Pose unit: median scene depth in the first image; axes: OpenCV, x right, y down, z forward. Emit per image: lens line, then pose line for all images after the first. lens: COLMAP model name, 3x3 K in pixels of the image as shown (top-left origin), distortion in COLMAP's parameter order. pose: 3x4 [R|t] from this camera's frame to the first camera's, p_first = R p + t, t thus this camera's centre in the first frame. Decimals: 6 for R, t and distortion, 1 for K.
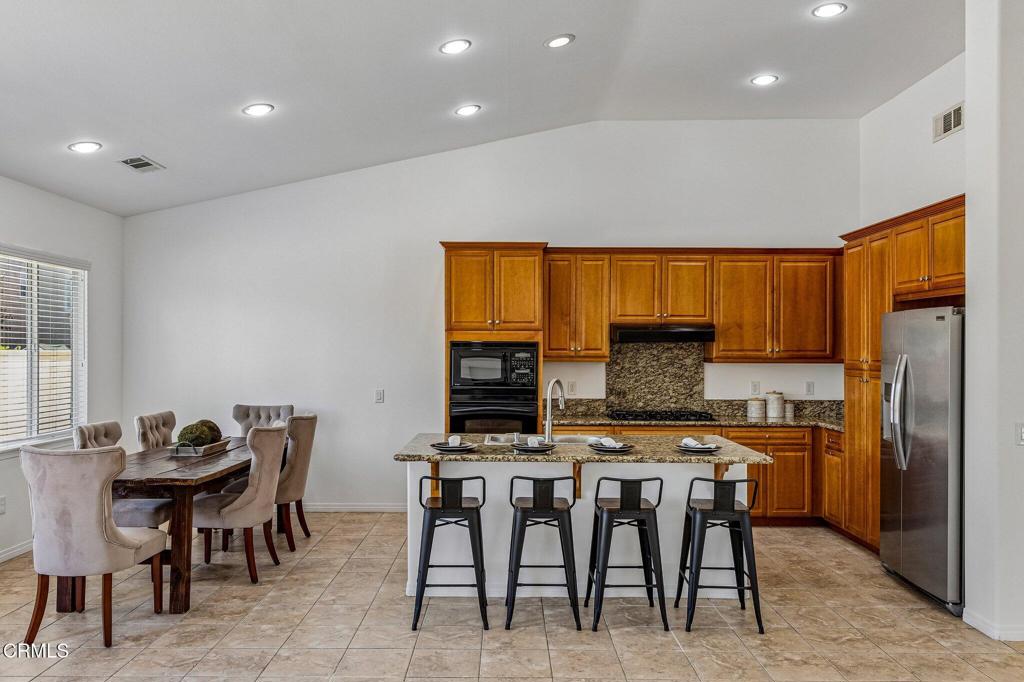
lens RADIAL K [[769.3, 0, 513.7], [0, 769.3, 344.9], [0, 0, 1]] dist [0.012164, 0.002825]
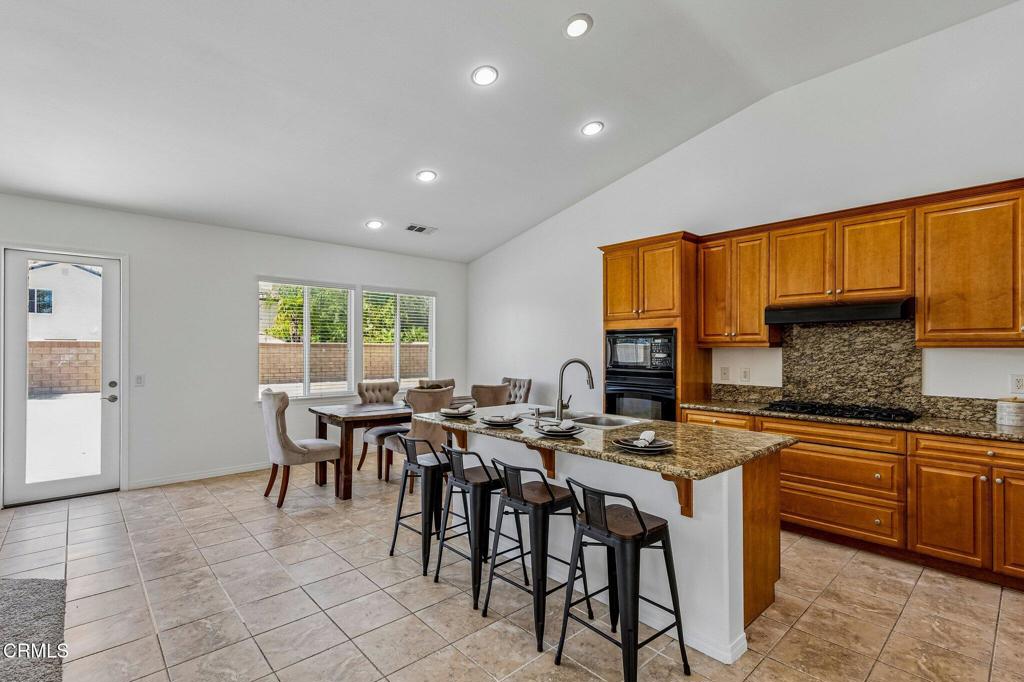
lens RADIAL K [[478.2, 0, 499.3], [0, 478.2, 349.8], [0, 0, 1]] dist [0.004858, -0.002024]
pose [[0.662352, -0.002685, -0.749188, 0.342638], [0.006569, 0.999976, 0.002224, 0.021735], [0.749164, -0.006395, 0.662354, 0.372507]]
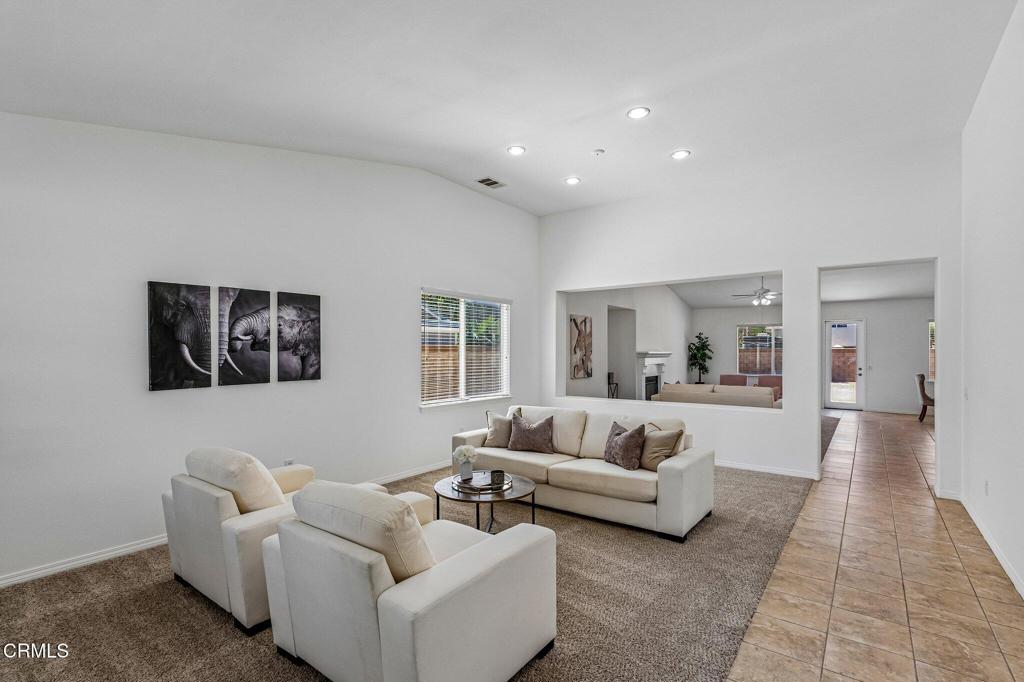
lens RADIAL K [[478.2, 0, 507.1], [0, 478.2, 353.9], [0, 0, 1]] dist [0.004858, -0.002024]
pose [[-0.604619, -0.000733, -0.796515, 1.550597], [-0.001530, 0.999999, 0.000242, 0.015561], [0.796513, 0.001365, -0.604619, 0.438321]]
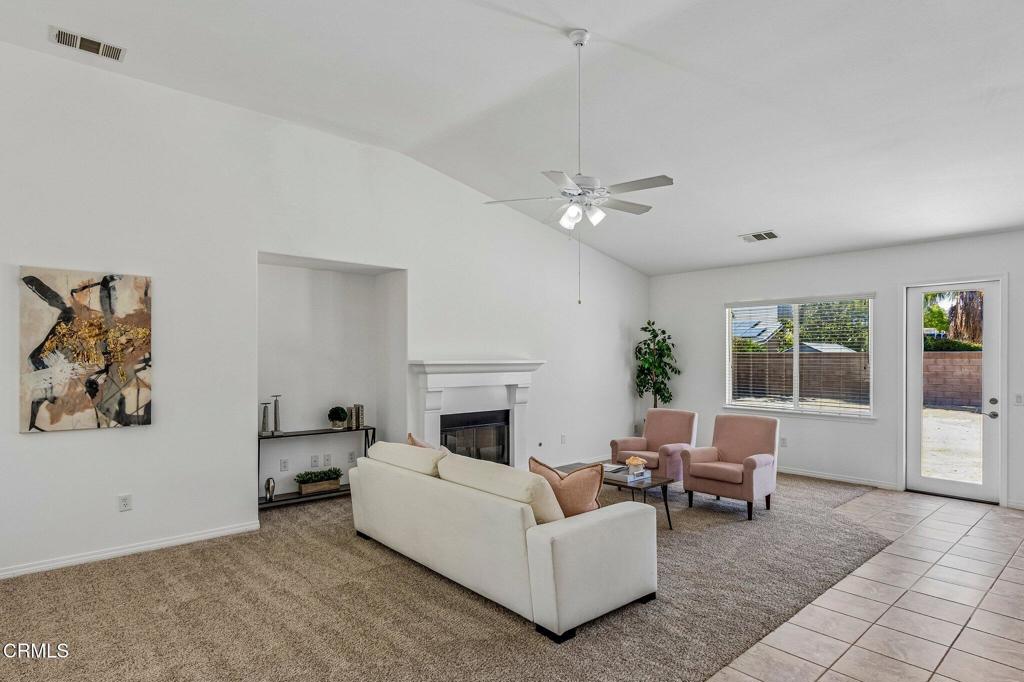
lens RADIAL K [[555.5, 0, 510.9], [0, 555.5, 355.1], [0, 0, 1]] dist [-0.000581, 0.002422]
pose [[-0.750630, -0.004903, -0.660705, 0.536685], [0.000628, 0.999967, -0.008133, 0.007255], [0.660723, -0.006520, -0.750602, 0.548498]]
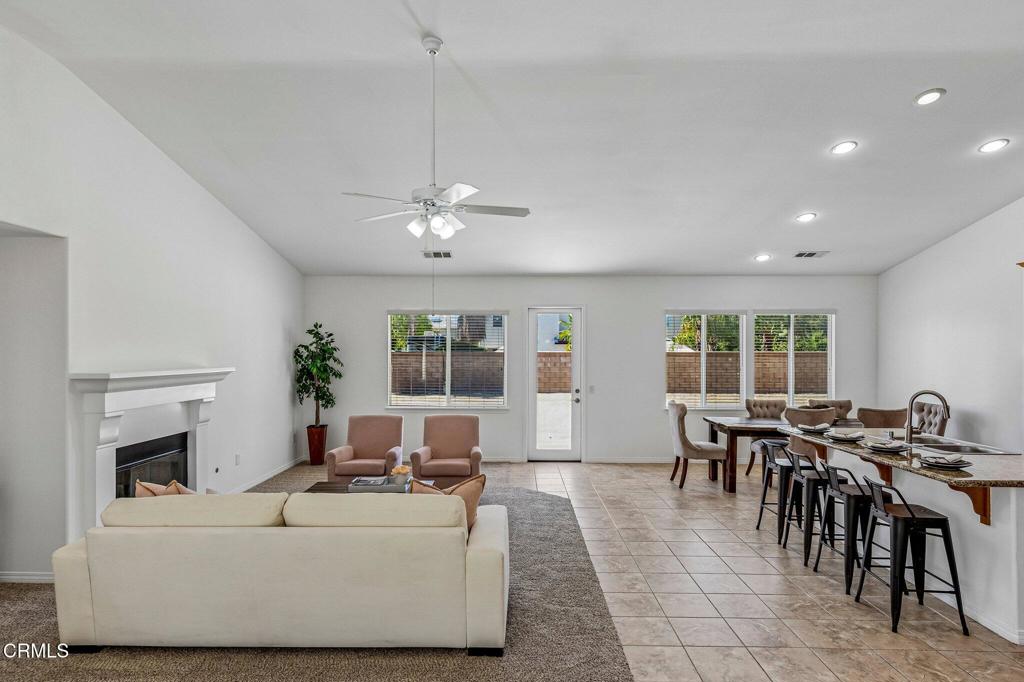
lens RADIAL K [[555.5, 0, 512.4], [0, 555.5, 348.3], [0, 0, 1]] dist [-0.000581, 0.002422]
pose [[-0.009580, -0.012535, -0.999876, 0.650909], [0.003188, 0.999916, -0.012566, -0.007576], [0.999949, -0.003308, -0.009539, 0.288500]]
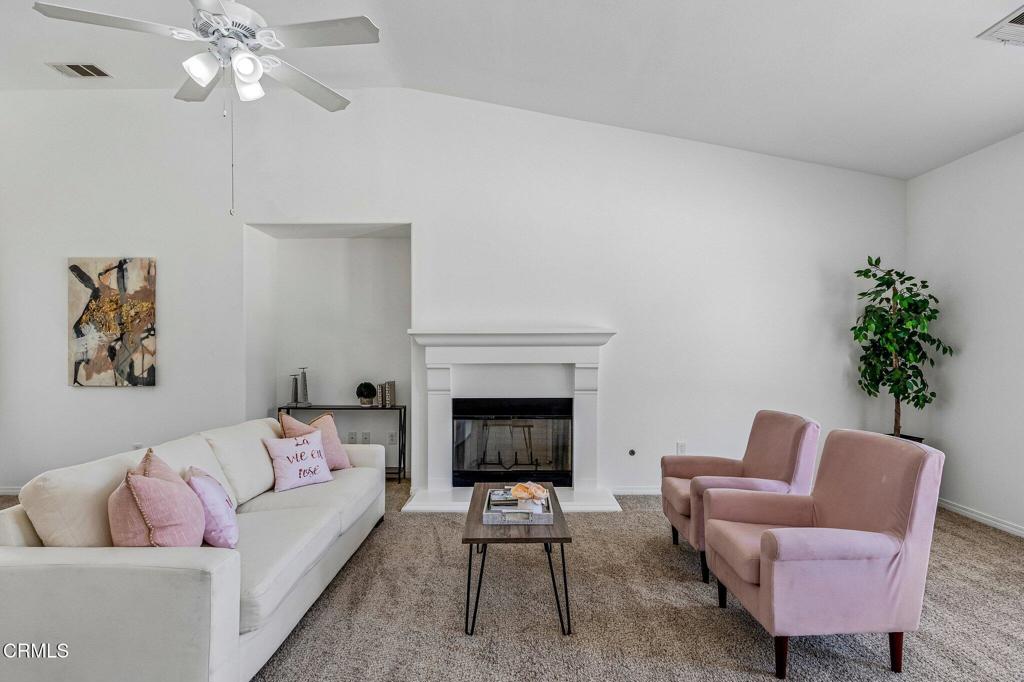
lens RADIAL K [[555.5, 0, 502.4], [0, 555.5, 350.1], [0, 0, 1]] dist [-0.000581, 0.002422]
pose [[-0.999855, 0.000566, 0.017043, 0.006301], [0.000452, 0.999977, -0.006736, 0.036291], [-0.017047, -0.006727, -0.999832, 0.524016]]
